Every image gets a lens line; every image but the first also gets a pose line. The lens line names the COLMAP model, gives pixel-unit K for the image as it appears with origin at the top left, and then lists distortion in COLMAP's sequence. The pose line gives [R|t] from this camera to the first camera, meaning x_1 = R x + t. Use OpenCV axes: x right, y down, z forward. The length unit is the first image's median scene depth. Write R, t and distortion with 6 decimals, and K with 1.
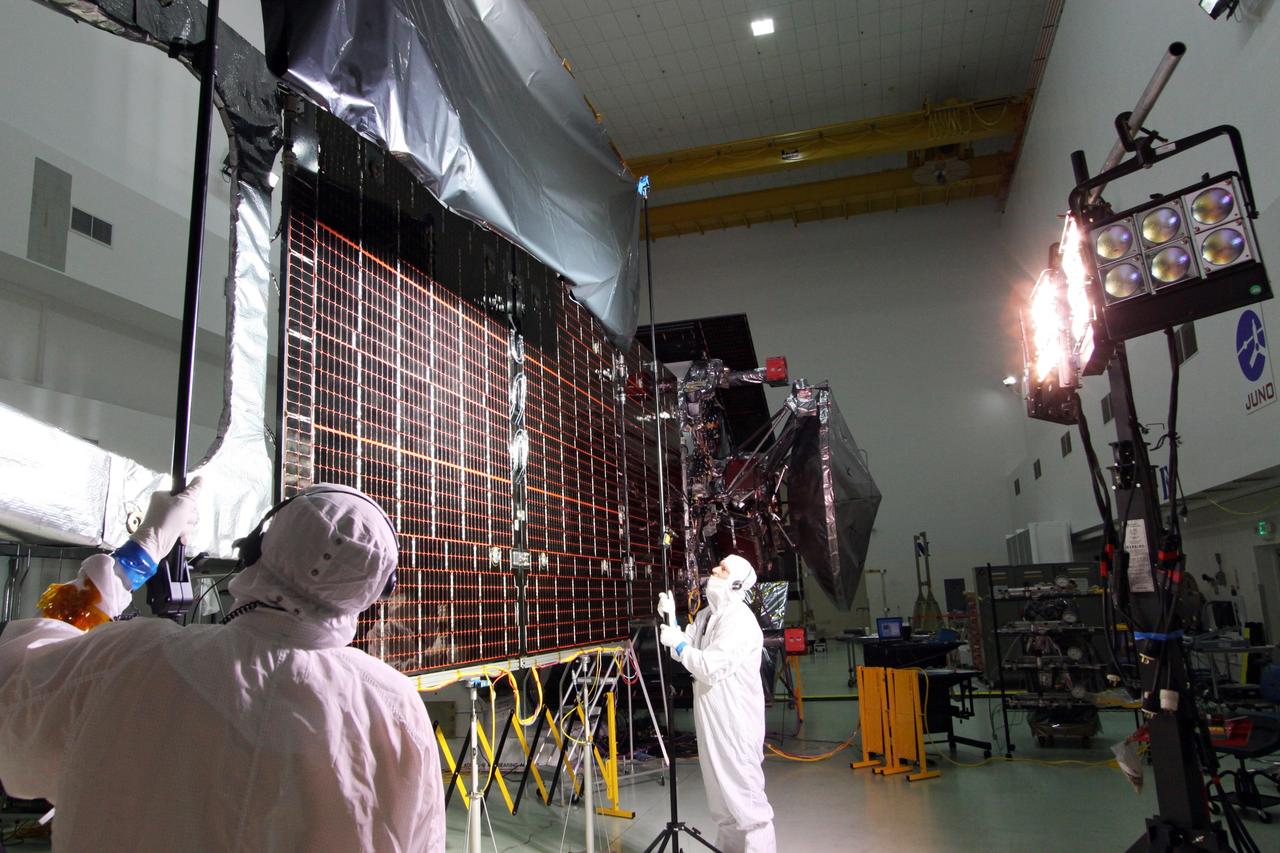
lens RADIAL K [[938.8, 0, 671.0], [0, 938.8, 432.3], [0, 0, 1]] dist [0.003693, 0.005652]
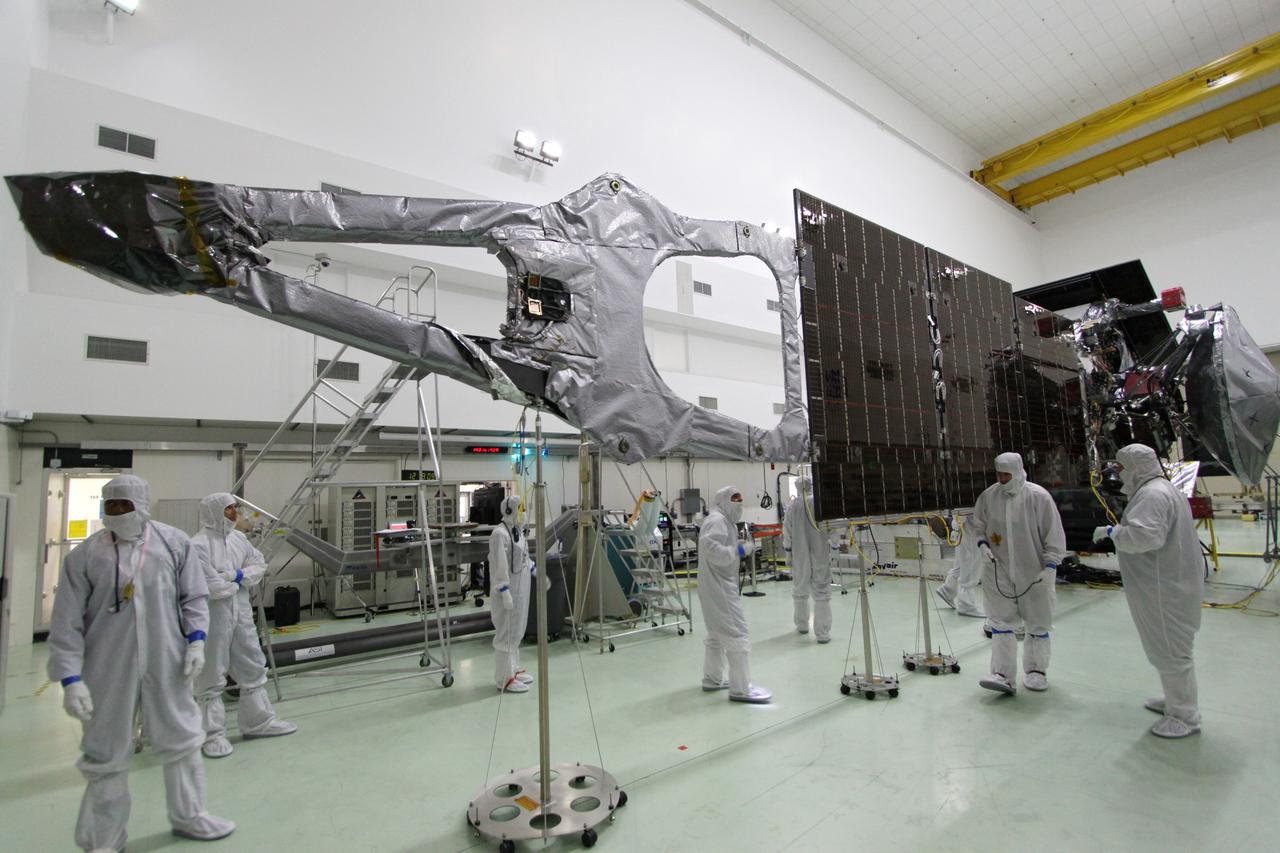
lens RADIAL K [[612.3, 0, 632.6], [0, 612.3, 439.5], [0, 0, 1]] dist [-0.001418, -0.000070]
pose [[0.781973, -0.041940, -0.621900, 0.047442], [0.114270, 0.990470, 0.076886, -0.023889], [0.612749, -0.131187, 0.779313, -0.120904]]
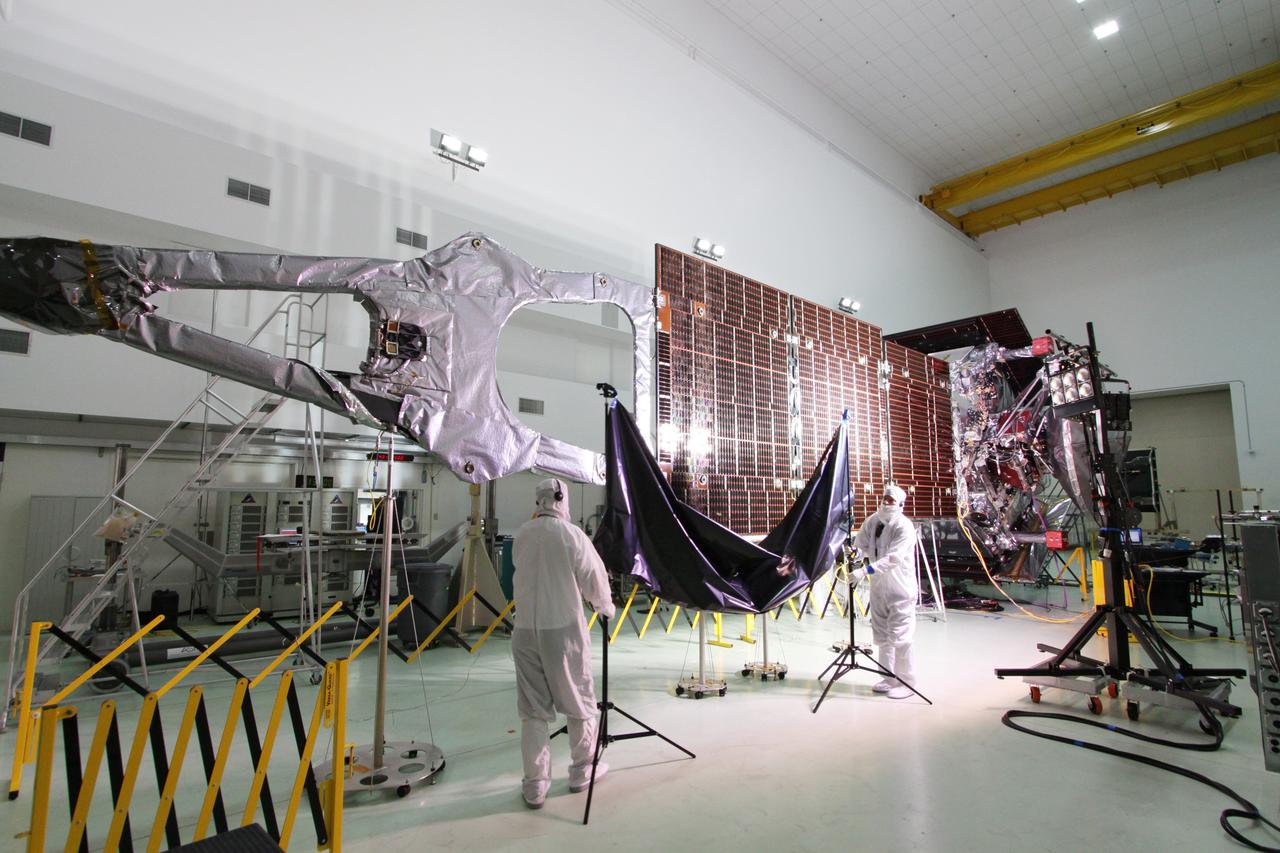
lens RADIAL K [[673.4, 0, 638.4], [0, 673.4, 434.4], [0, 0, 1]] dist [-0.001612, -0.000746]
pose [[0.831397, -0.017708, -0.555397, 0.162765], [0.062942, 0.996061, 0.062464, -0.036202], [0.552103, -0.086890, 0.829236, -0.158310]]
